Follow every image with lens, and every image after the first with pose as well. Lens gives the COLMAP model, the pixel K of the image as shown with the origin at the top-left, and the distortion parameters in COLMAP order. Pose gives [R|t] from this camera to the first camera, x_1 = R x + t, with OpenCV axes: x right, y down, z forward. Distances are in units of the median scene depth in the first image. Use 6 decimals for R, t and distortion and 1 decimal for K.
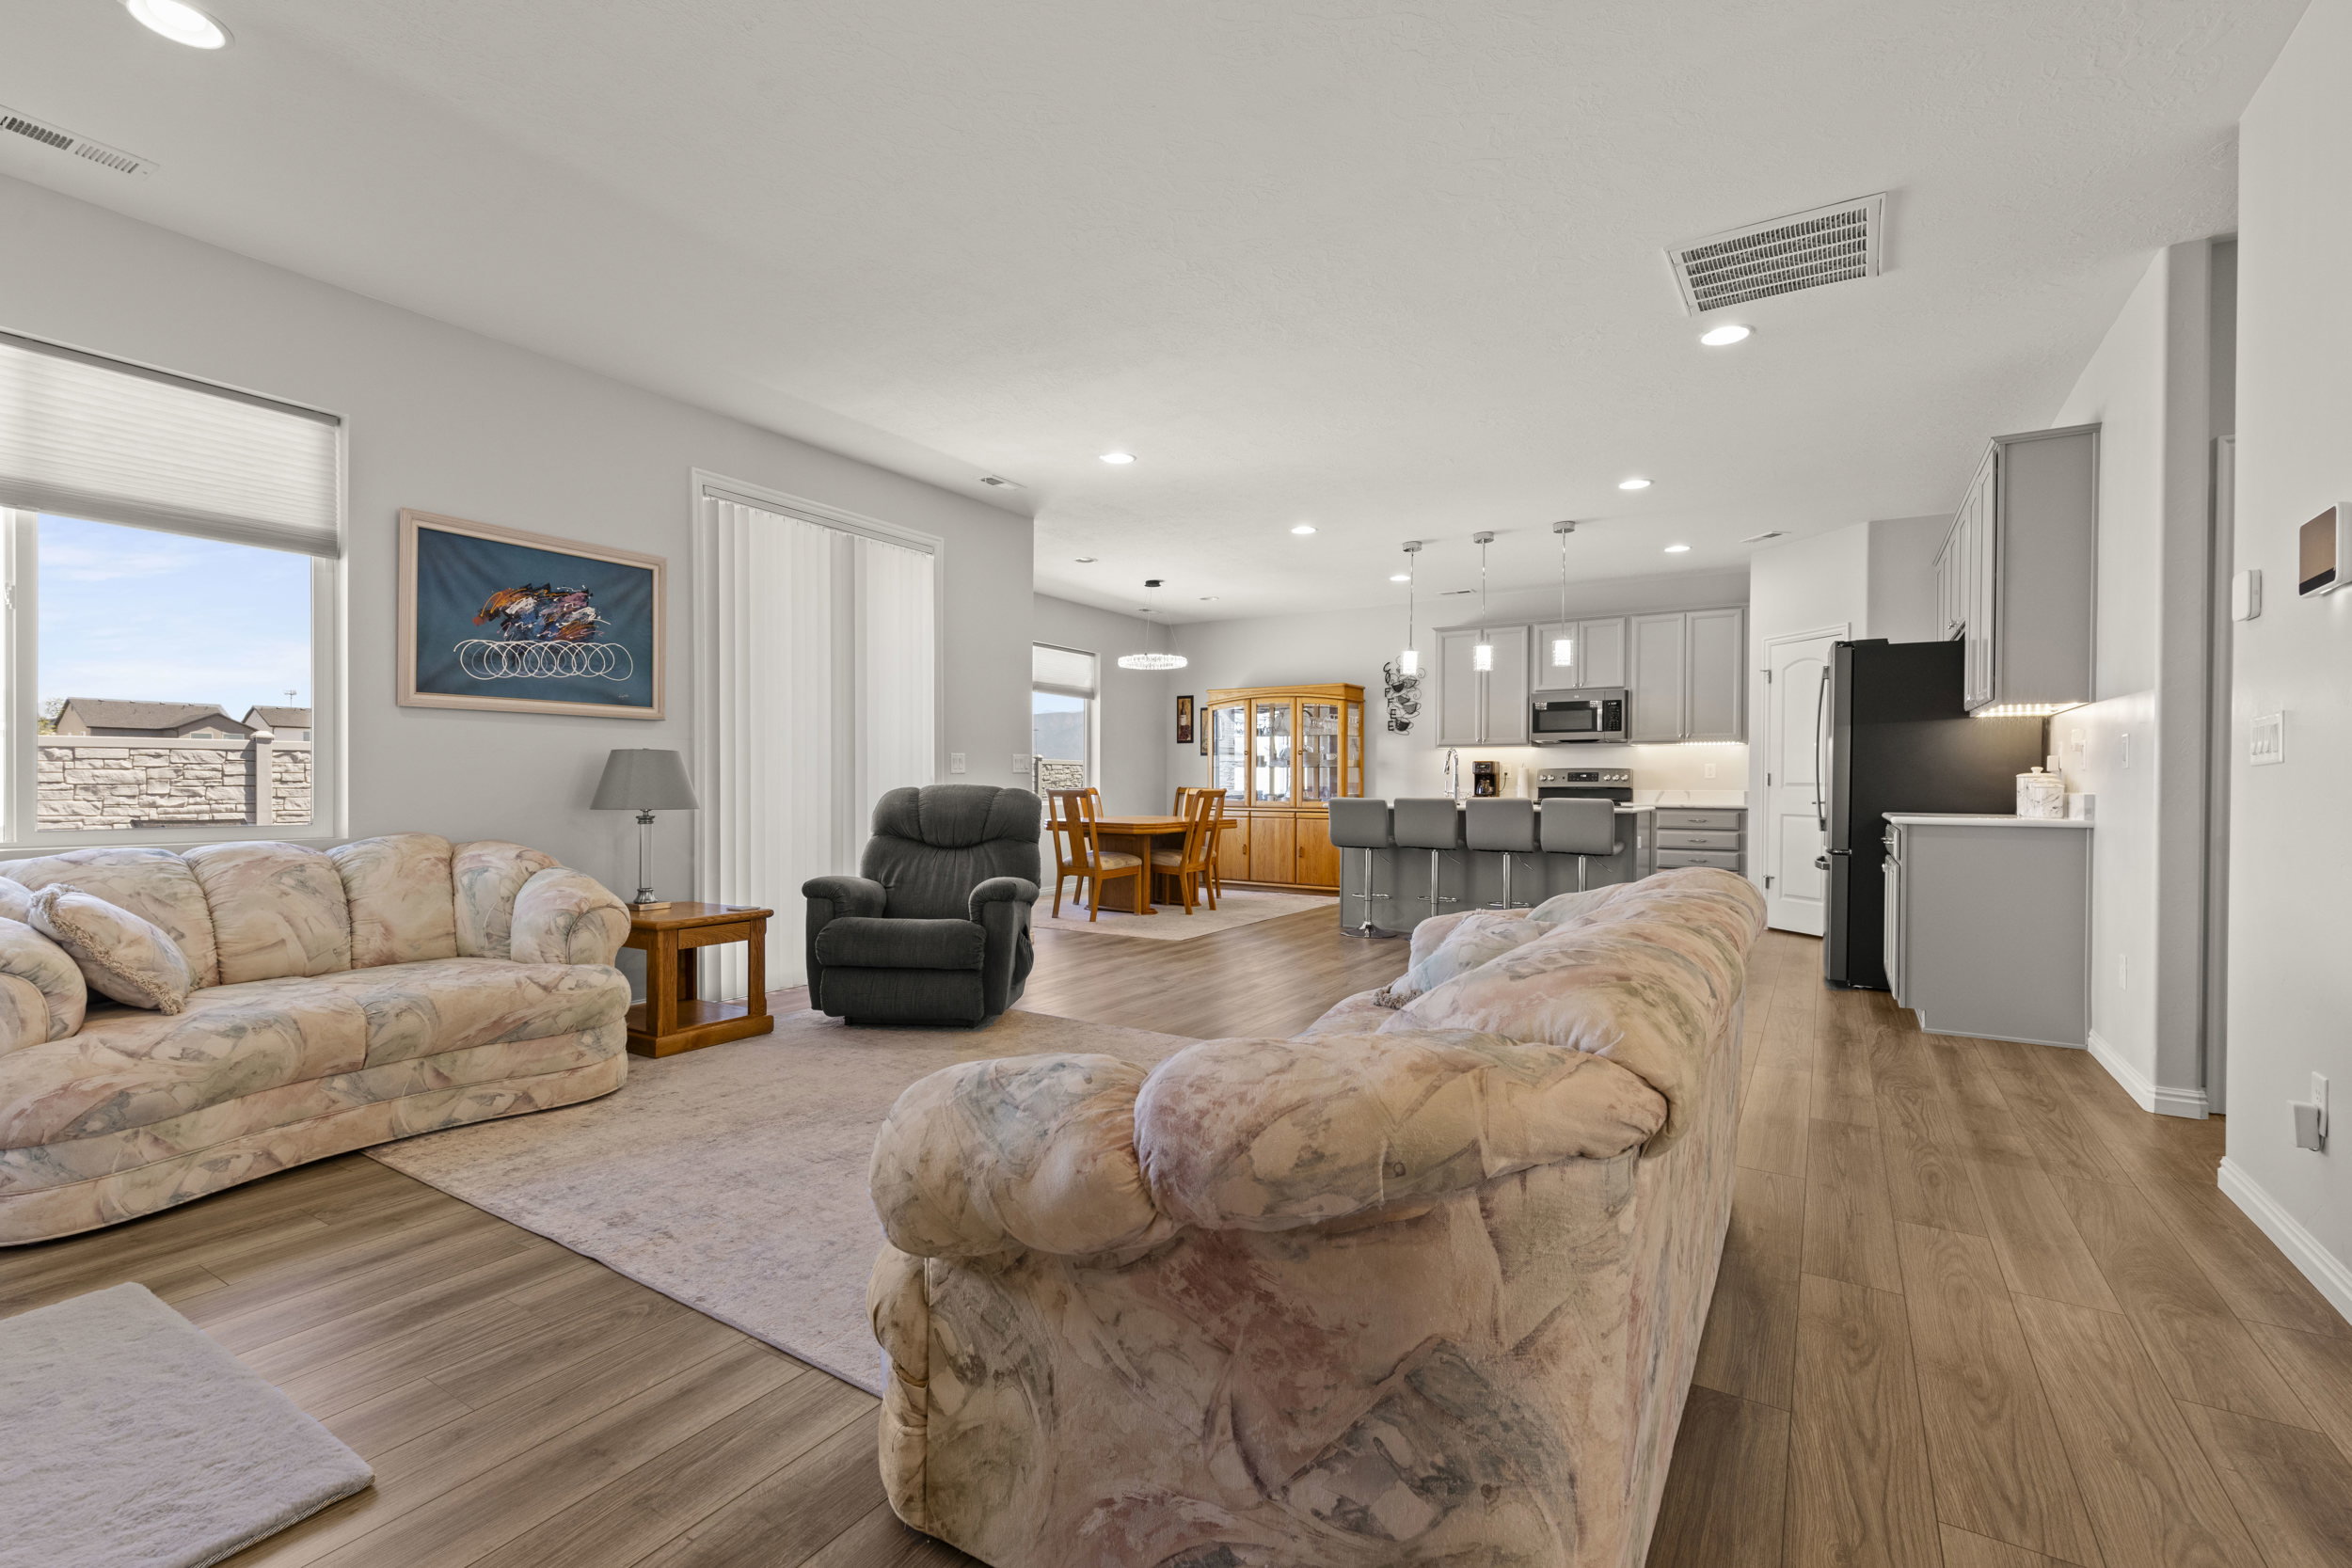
lens RADIAL K [[1044.0, 0, 1162.3], [0, 1044.0, 792.5], [0, 0, 1]] dist [0.006314, -0.000996]
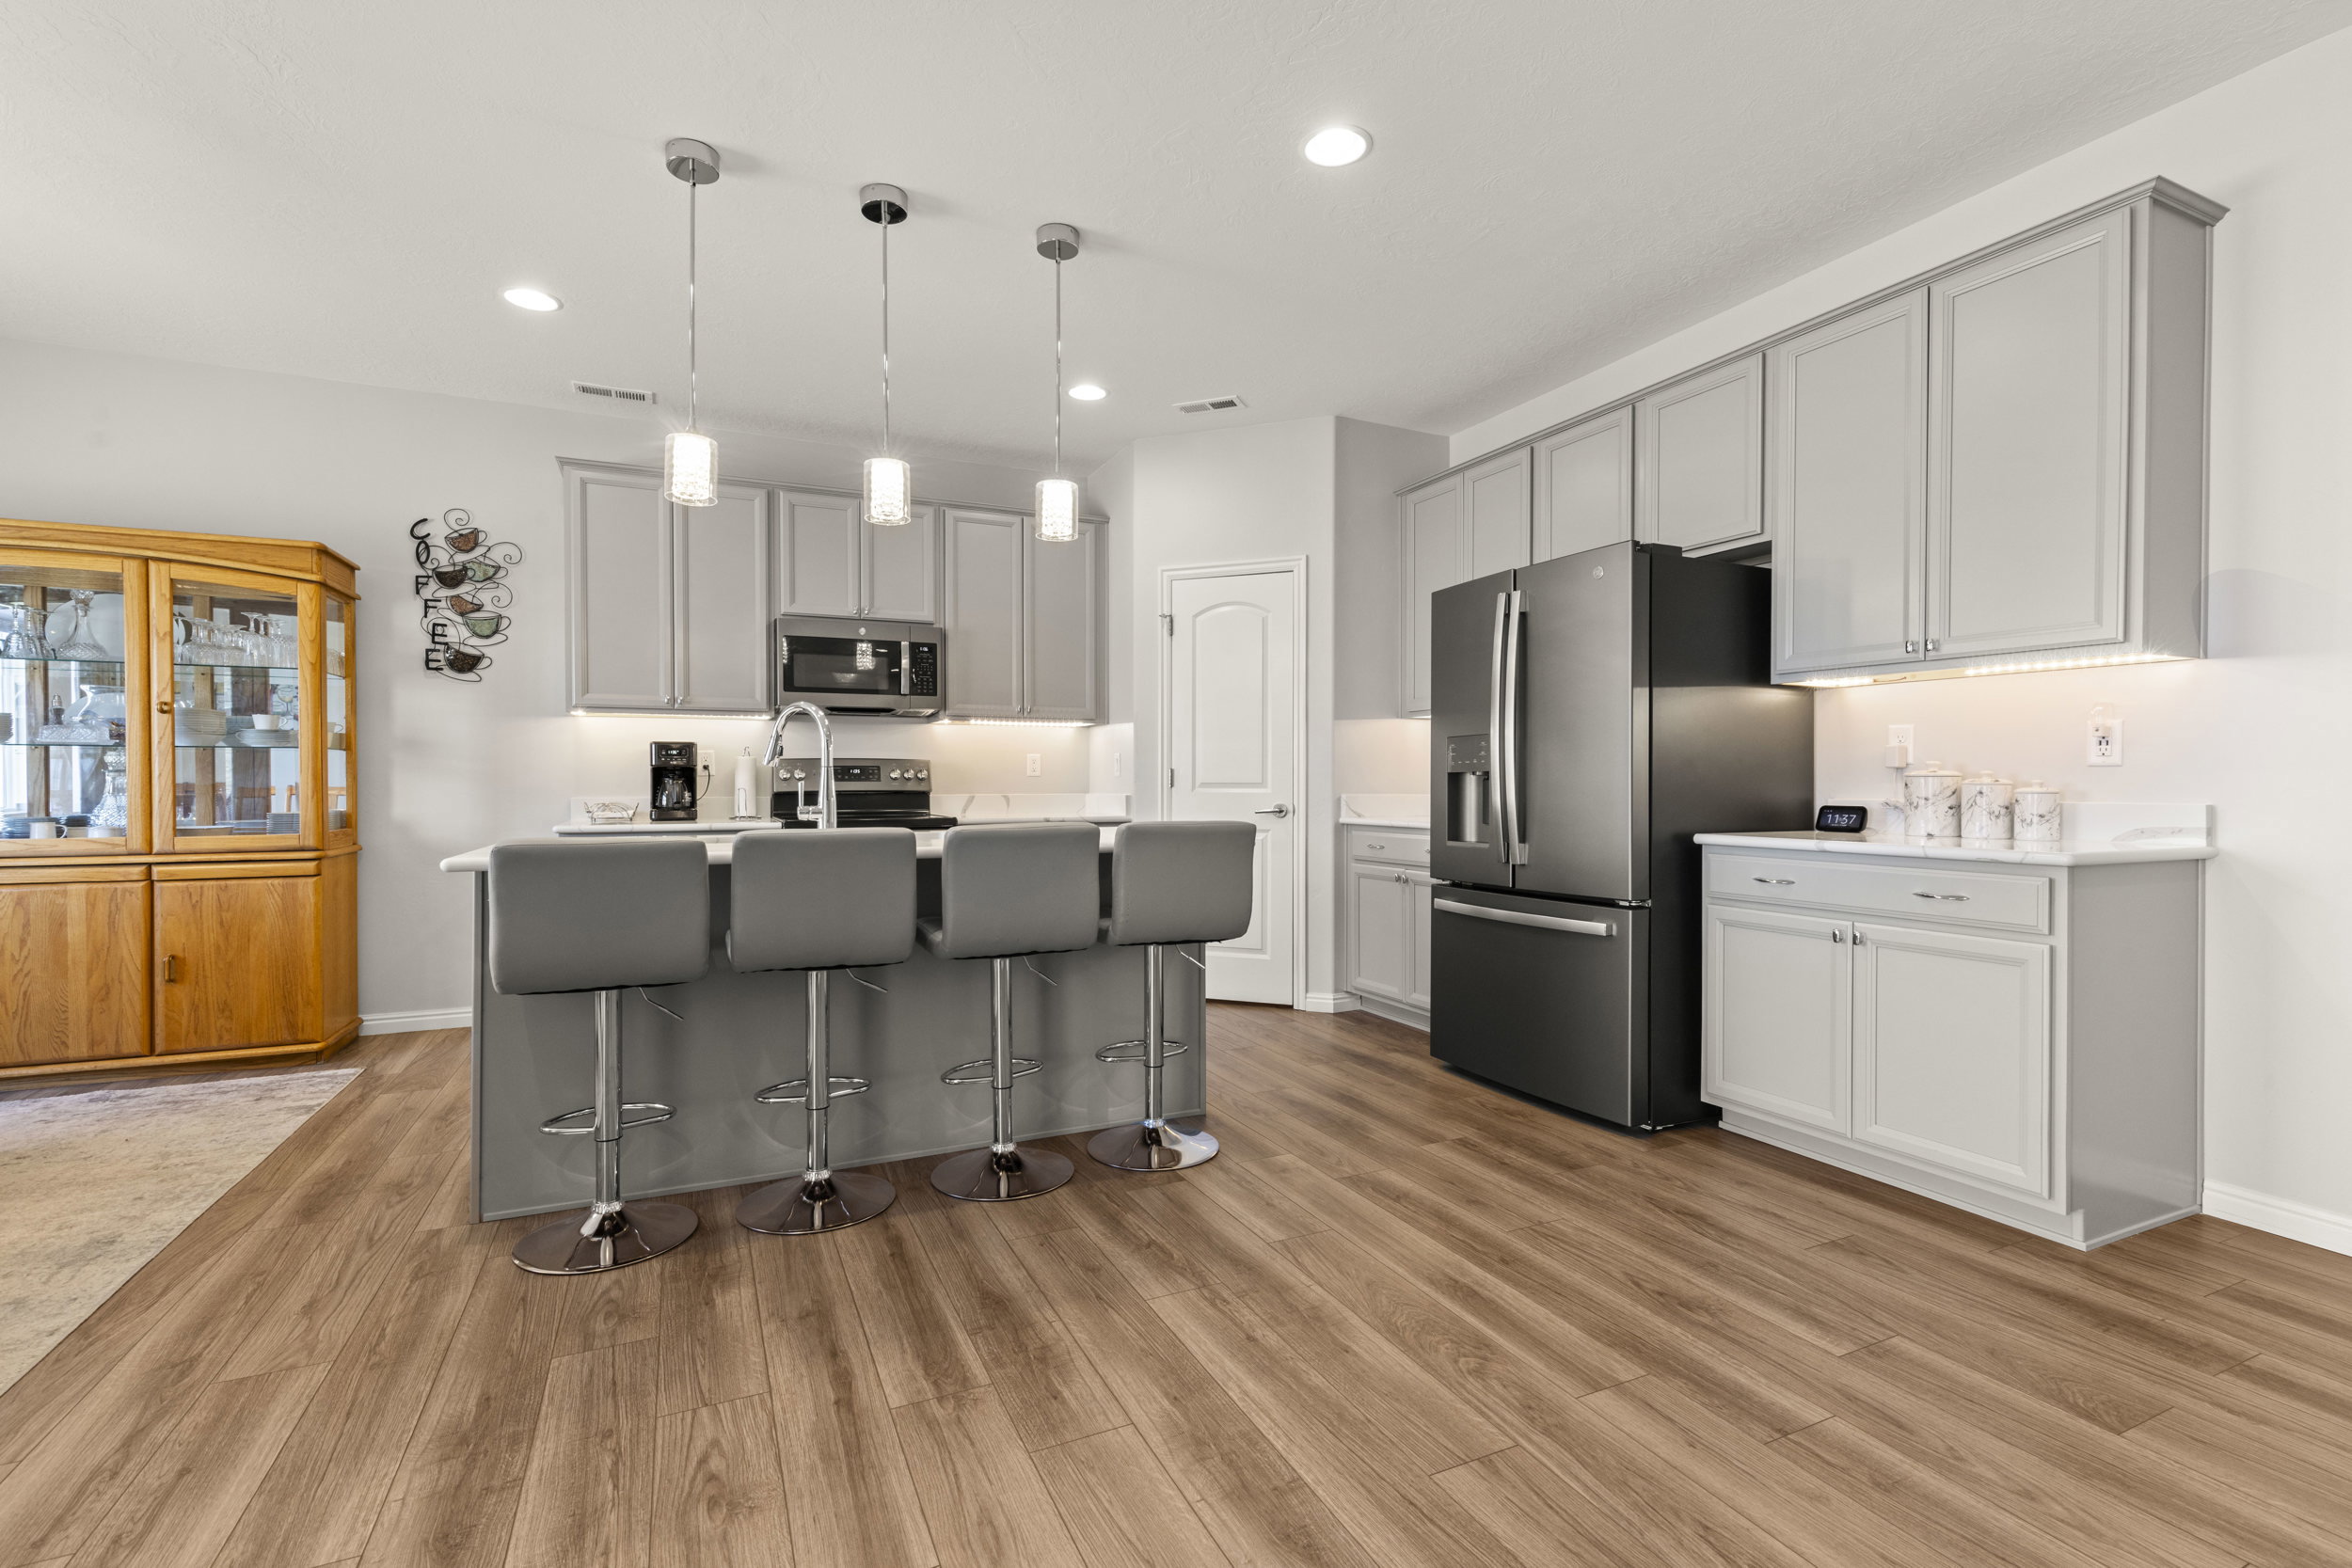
lens RADIAL K [[1044.0, 0, 1168.2], [0, 1044.0, 790.1], [0, 0, 1]] dist [0.006314, -0.000996]
pose [[0.542899, -0.011696, 0.839716, 0.010714], [0.010632, 0.999919, 0.007054, -0.008033], [-0.839730, 0.005098, 0.542980, 0.548515]]
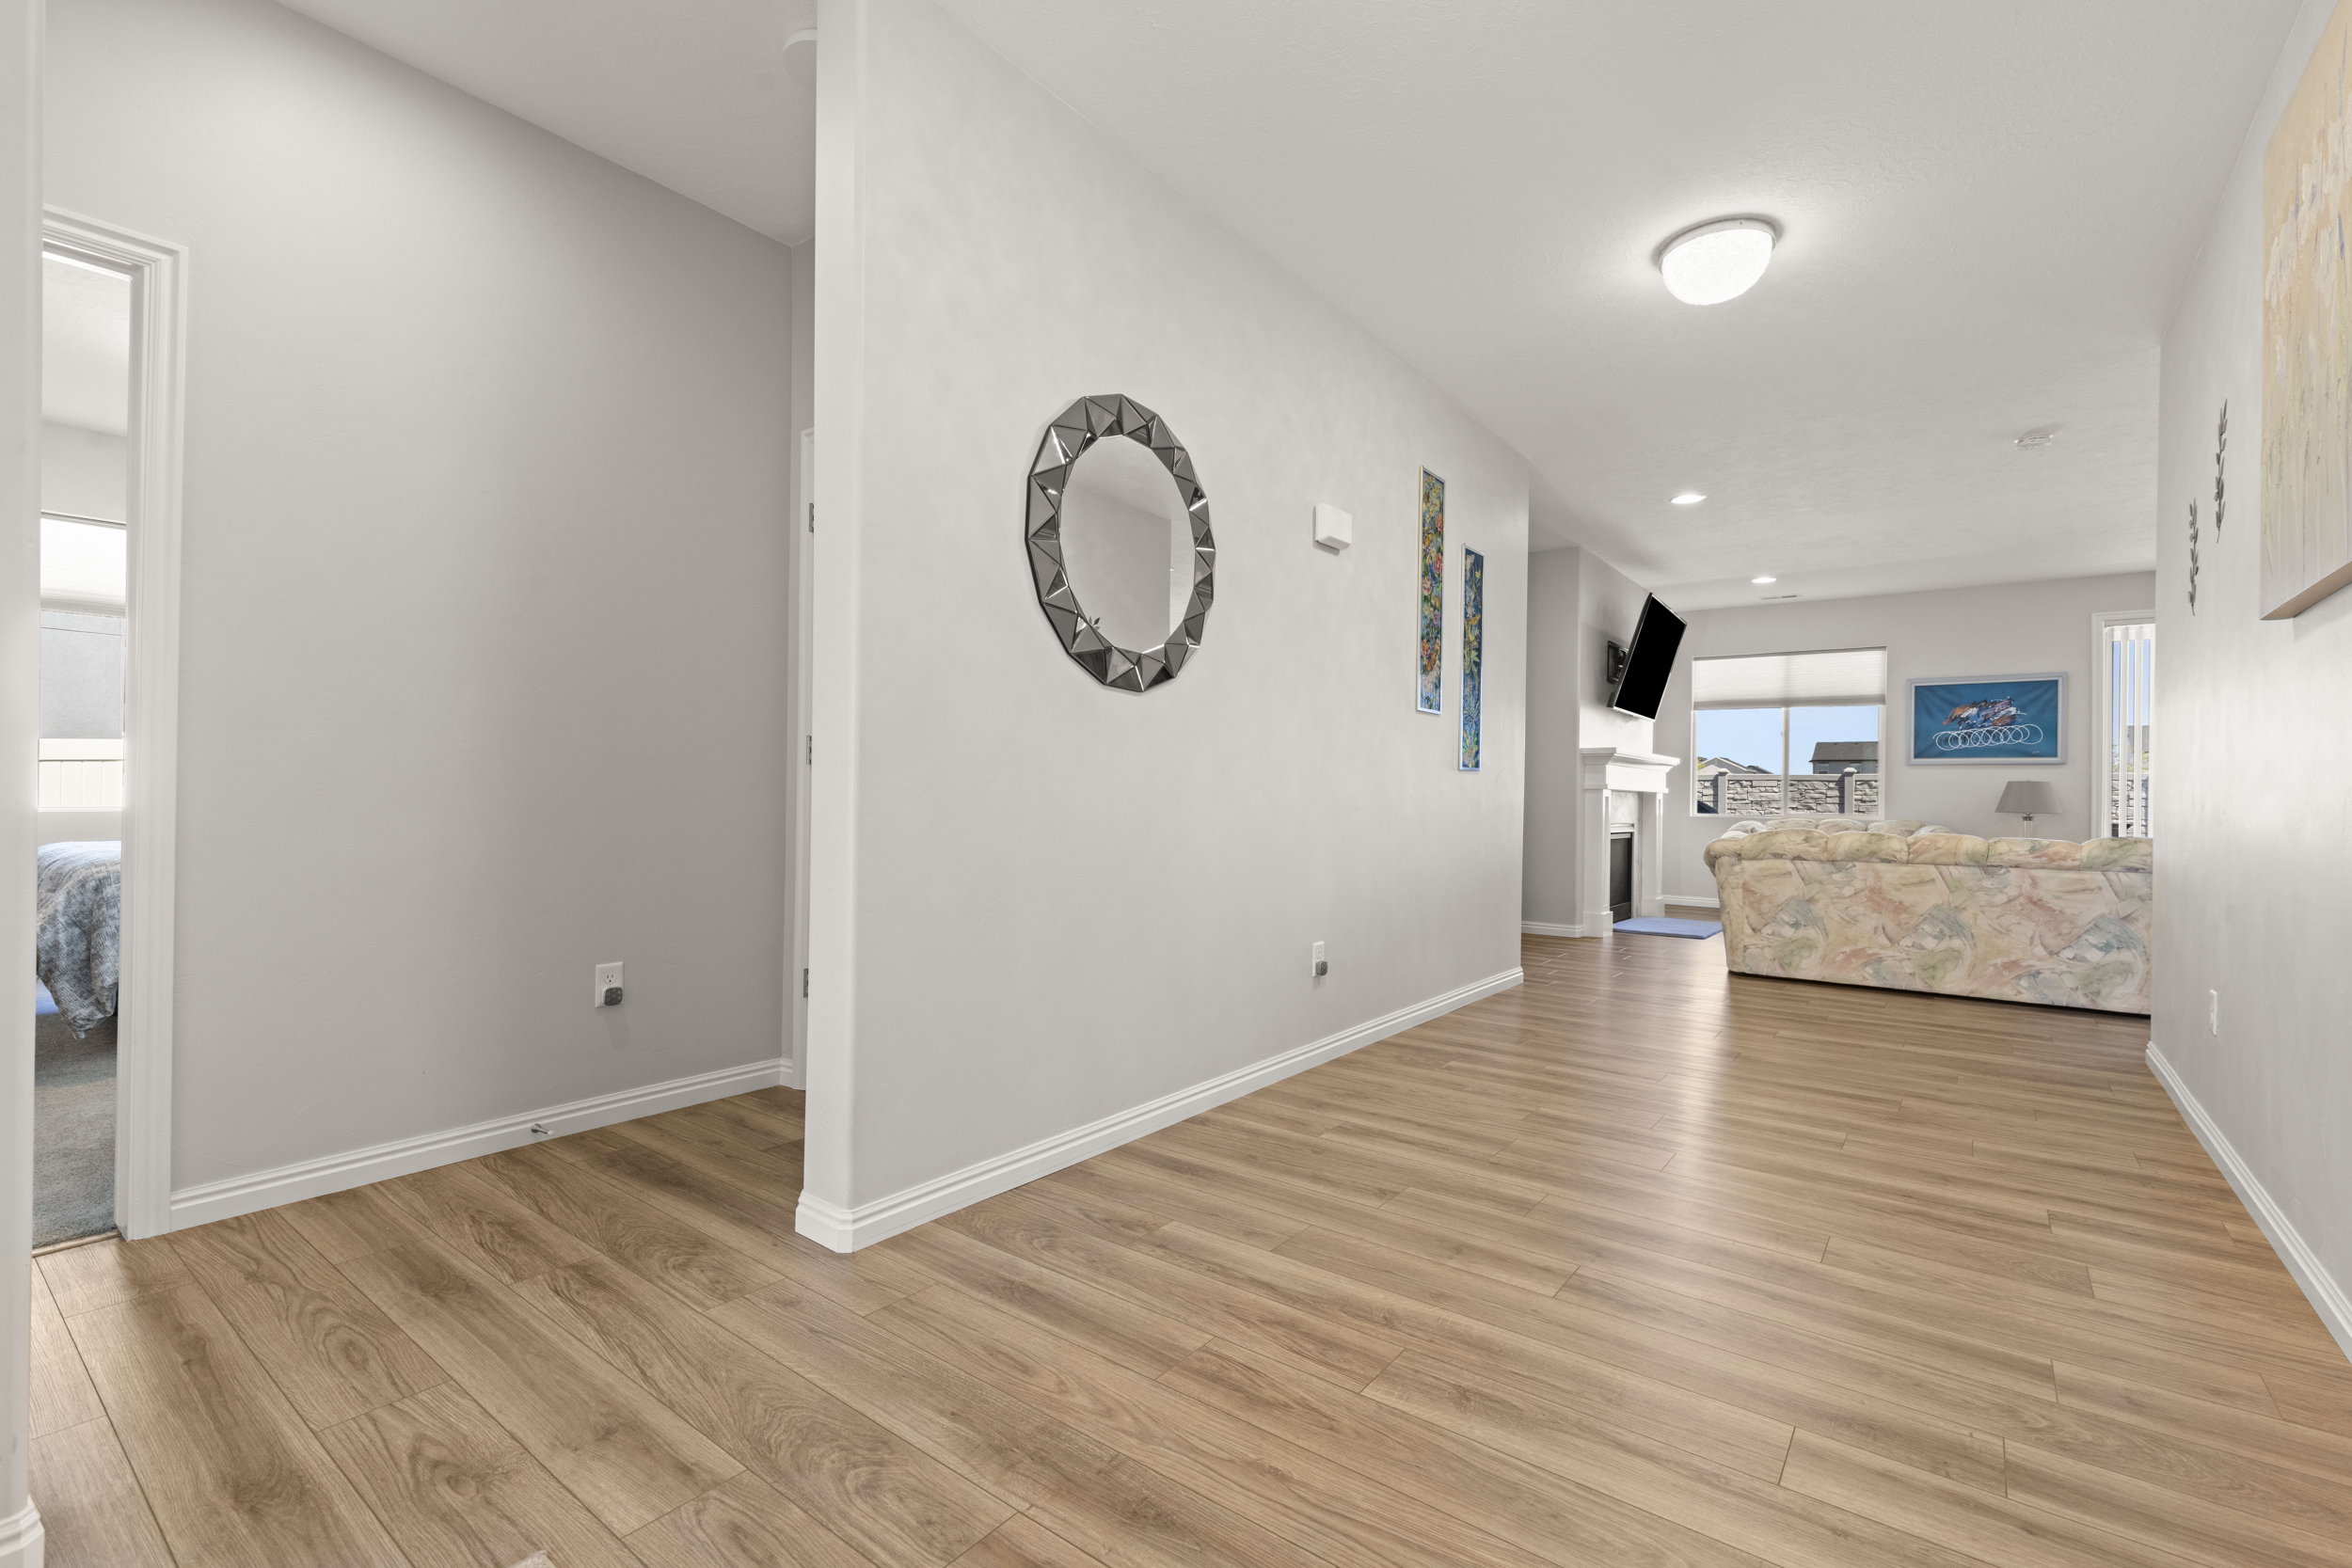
lens RADIAL K [[1044.0, 0, 1180.0], [0, 1044.0, 777.3], [0, 0, 1]] dist [0.006314, -0.000996]
pose [[-0.079368, -0.016105, -0.996715, 0.733765], [-0.023942, 0.999612, -0.014245, 0.007239], [0.996558, 0.022733, -0.079723, -0.179087]]
